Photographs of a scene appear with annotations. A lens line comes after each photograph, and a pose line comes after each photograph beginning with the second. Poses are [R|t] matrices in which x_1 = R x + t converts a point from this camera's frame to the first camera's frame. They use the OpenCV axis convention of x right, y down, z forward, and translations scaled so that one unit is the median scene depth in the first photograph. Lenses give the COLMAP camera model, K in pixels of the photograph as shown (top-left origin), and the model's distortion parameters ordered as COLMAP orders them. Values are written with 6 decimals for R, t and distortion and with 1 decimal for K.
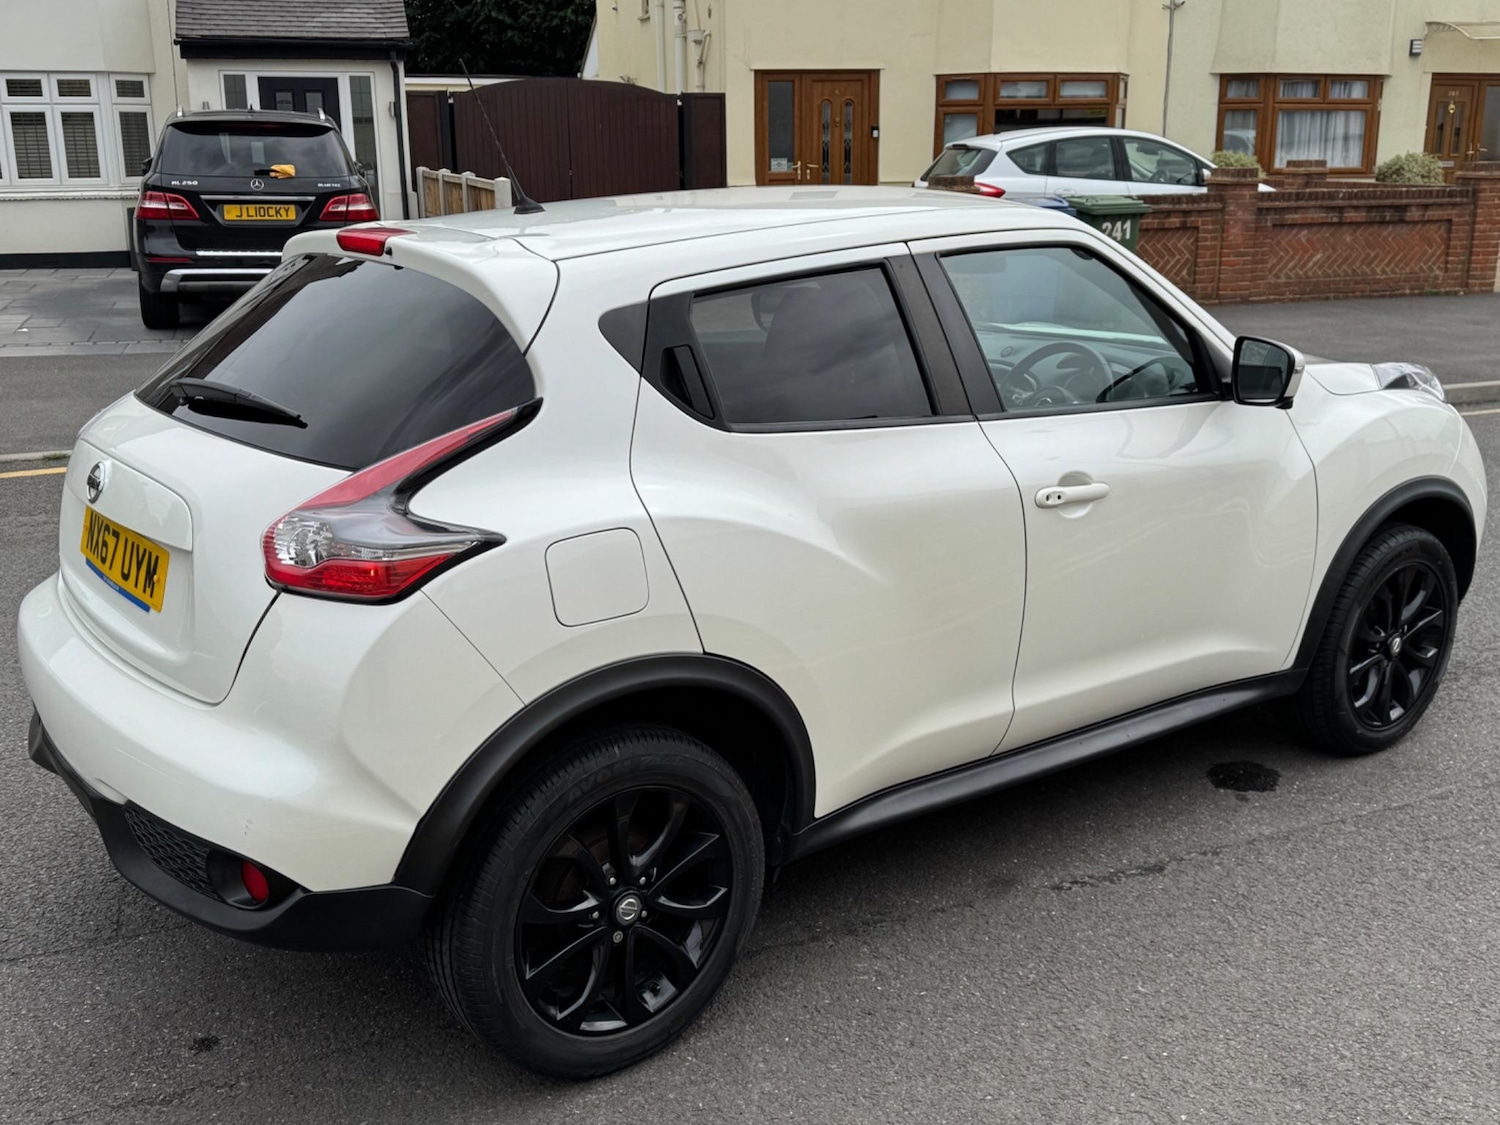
lens RADIAL K [[1485.7, 0, 738.2], [0, 1485.7, 561.7], [0, 0, 1]] dist [0.029118, 0.000000]
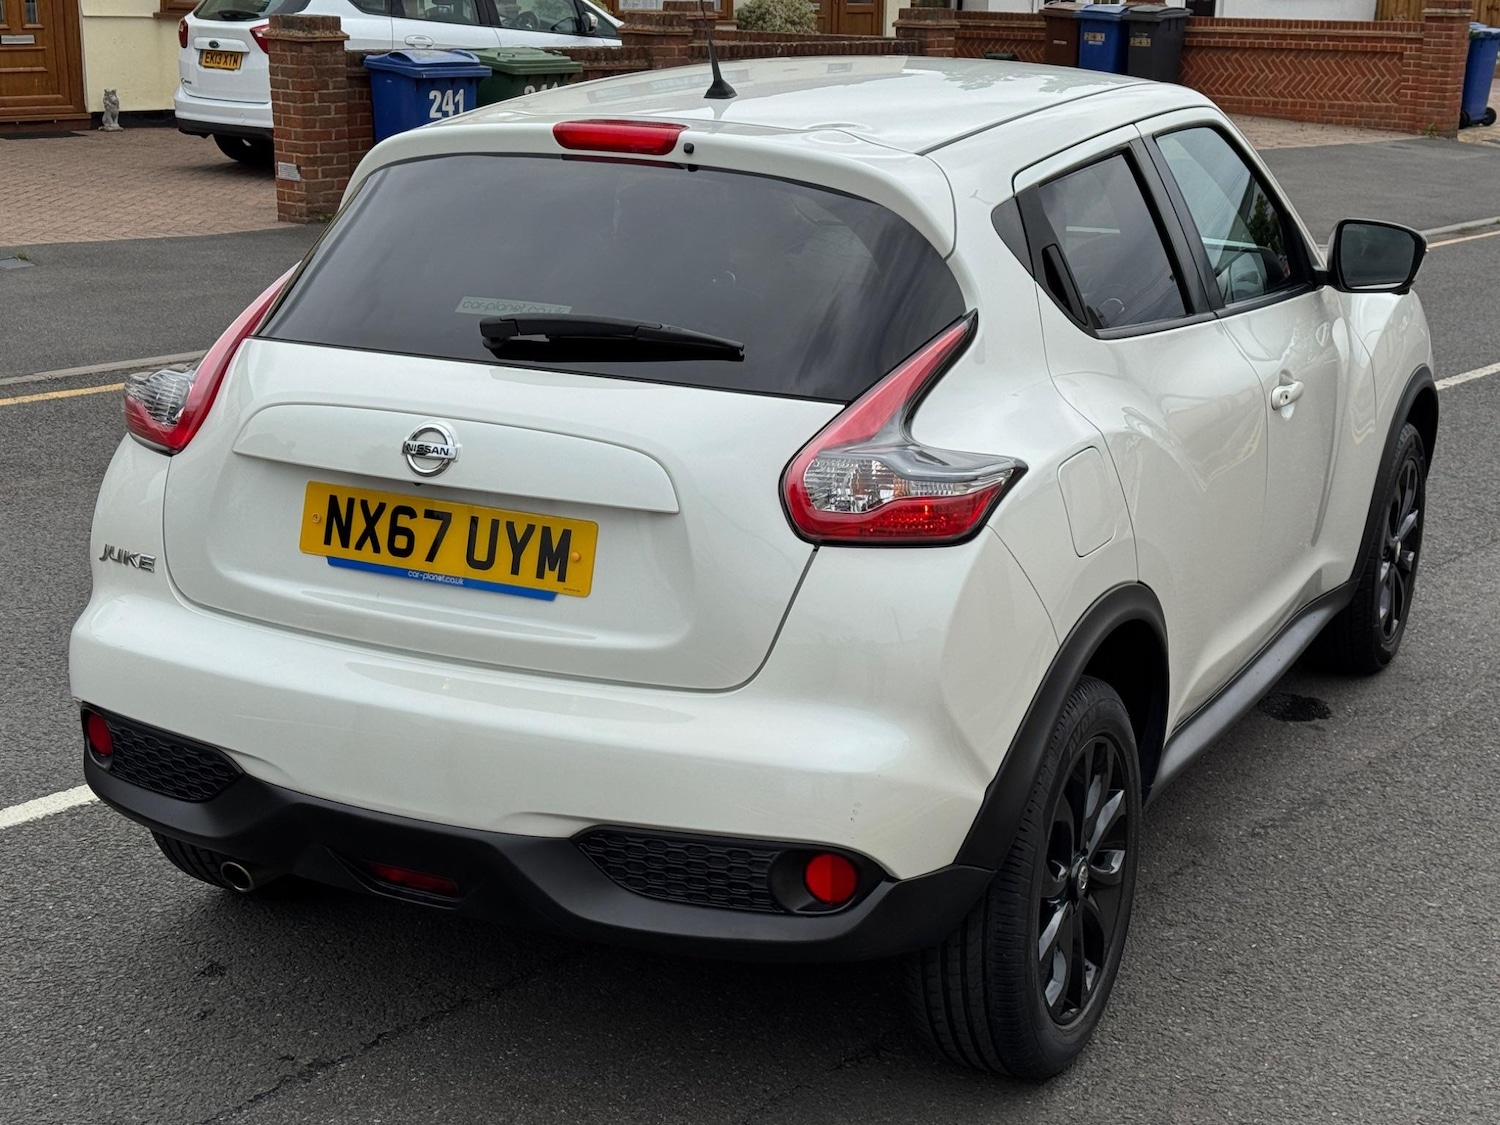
lens RADIAL K [[2262.3, 0, 705.4], [0, 2262.3, 538.5], [0, 0, 1]] dist [0.155339, 0.000000]
pose [[0.896573, -0.092754, 0.433074, -0.158355], [0.103480, 0.994631, -0.001204, 0.001898], [-0.430637, 0.045894, 0.901357, -0.026668]]
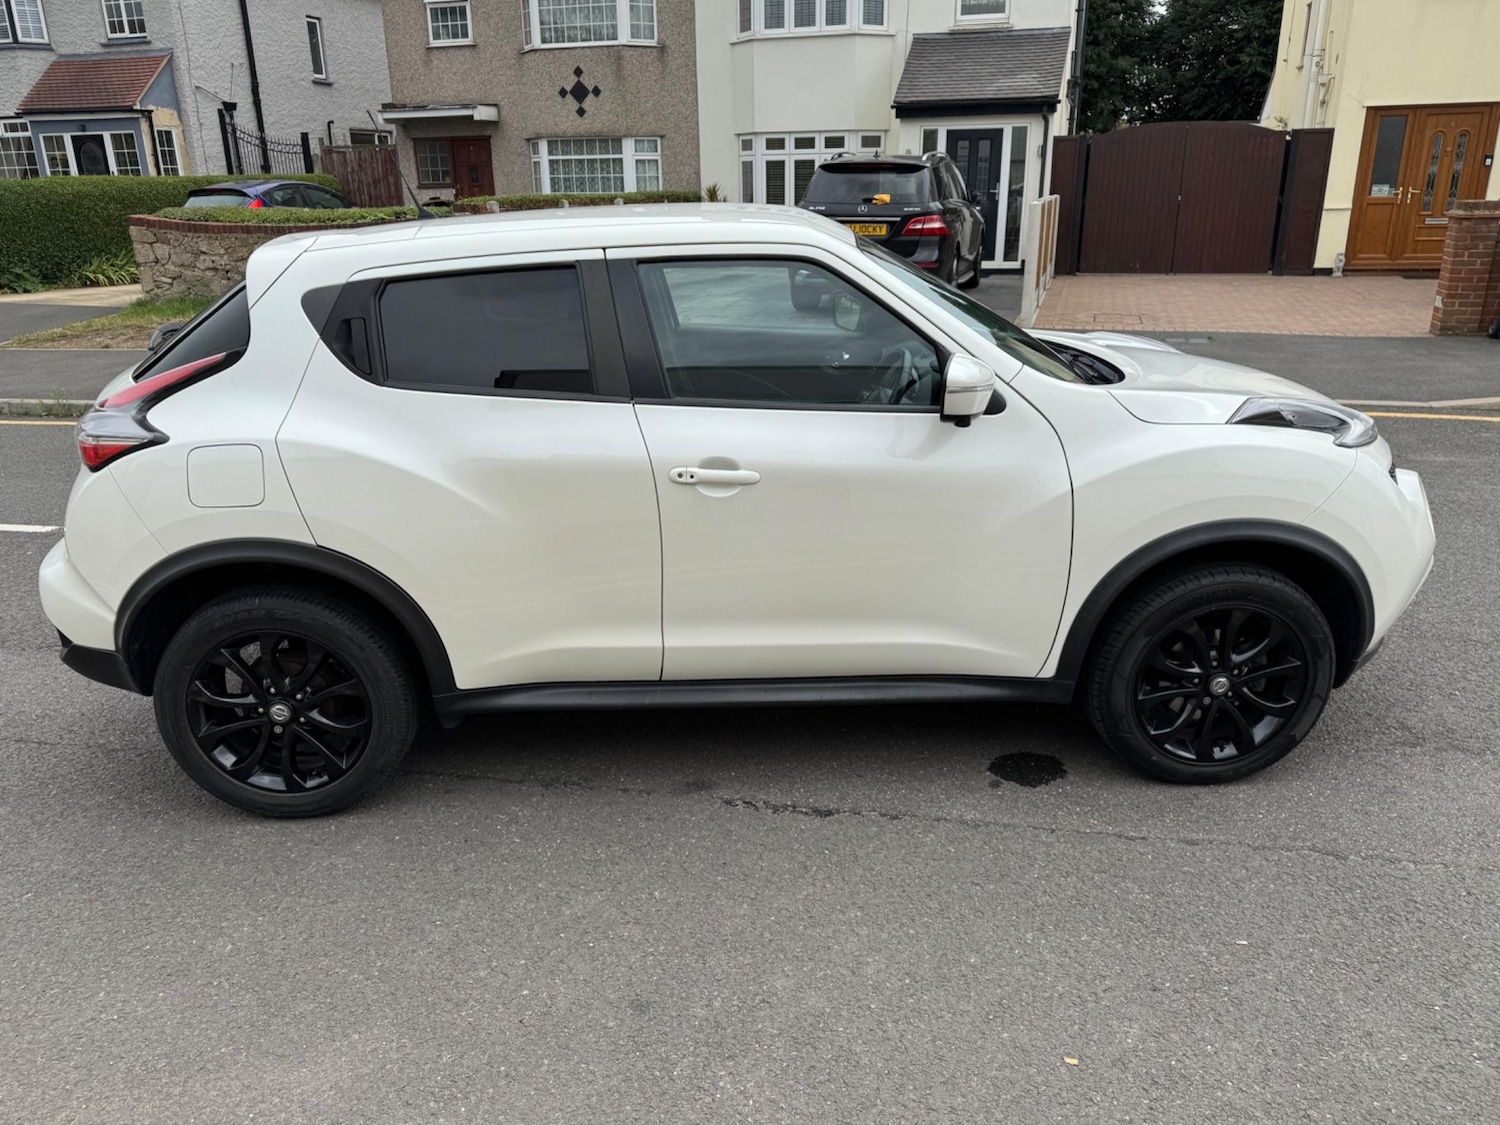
lens RADIAL K [[1070.1, 0, 743.0], [0, 1070.1, 560.8], [0, 0, 1]] dist [0.006090, -0.017843]
pose [[0.829240, 0.176084, -0.530430, 0.215891], [-0.138660, 0.984217, 0.109953, -0.023328], [0.541419, -0.017628, 0.840568, 0.095360]]
